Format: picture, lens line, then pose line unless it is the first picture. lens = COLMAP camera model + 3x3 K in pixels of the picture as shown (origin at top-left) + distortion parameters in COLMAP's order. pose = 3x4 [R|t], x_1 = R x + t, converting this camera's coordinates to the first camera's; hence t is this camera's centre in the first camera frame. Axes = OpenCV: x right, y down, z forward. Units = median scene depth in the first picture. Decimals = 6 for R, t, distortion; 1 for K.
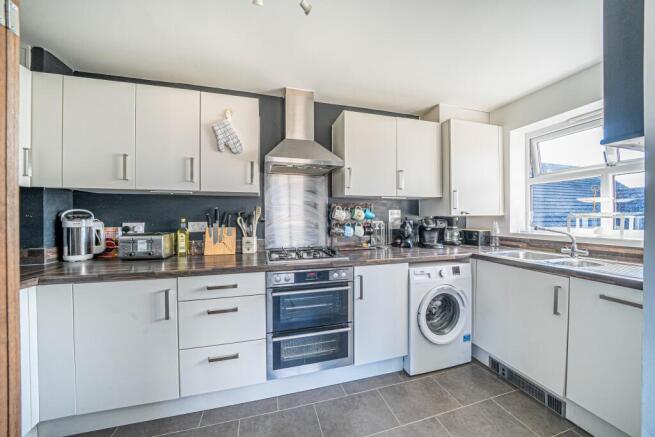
lens RADIAL K [[228.5, 0, 327.1], [0, 228.5, 217.4], [0, 0, 1]] dist [-0.010132, -0.000027]
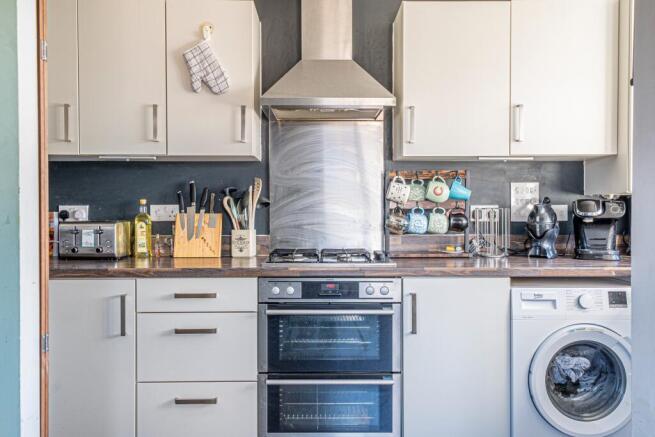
lens RADIAL K [[594.1, 0, 329.4], [0, 594.1, 214.8], [0, 0, 1]] dist [0.074545, 0.009476]
pose [[0.967608, 0.002688, -0.252443, 0.305504], [-0.000952, 0.999975, 0.007000, 0.039289], [0.252455, -0.006533, 0.967586, -0.506974]]
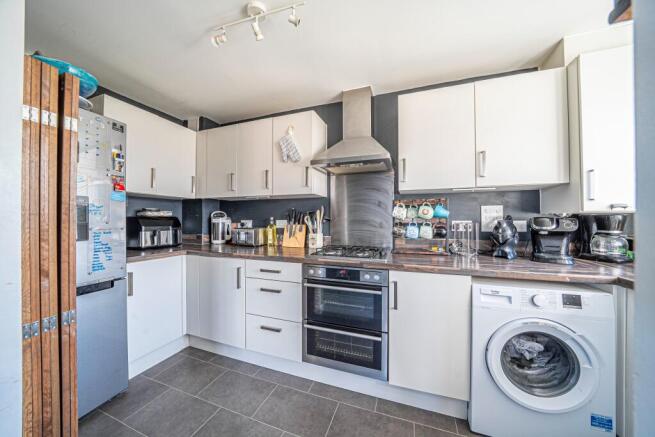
lens RADIAL K [[228.5, 0, 327.9], [0, 228.5, 217.4], [0, 0, 1]] dist [-0.010132, -0.000027]
pose [[0.812264, -0.003459, -0.583280, 0.418110], [-0.002267, 0.999956, -0.009087, 0.017897], [0.583286, 0.008704, 0.812220, 0.136225]]
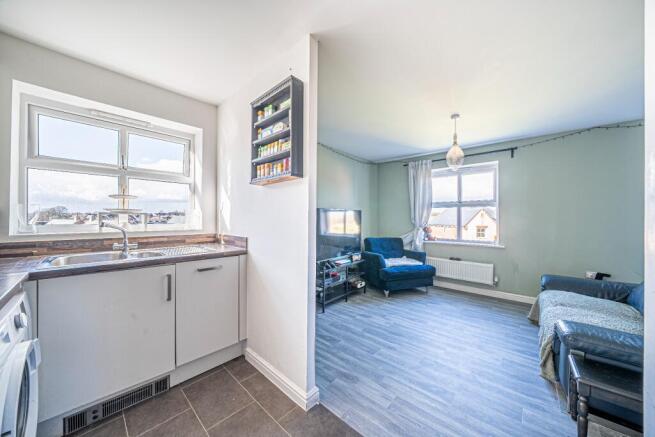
lens RADIAL K [[228.5, 0, 327.7], [0, 228.5, 217.9], [0, 0, 1]] dist [-0.010132, -0.000027]
pose [[-0.516761, 0.000072, 0.856130, -0.270658], [-0.004373, 0.999987, -0.002724, 0.018970], [-0.856118, -0.005152, -0.516754, 0.720671]]
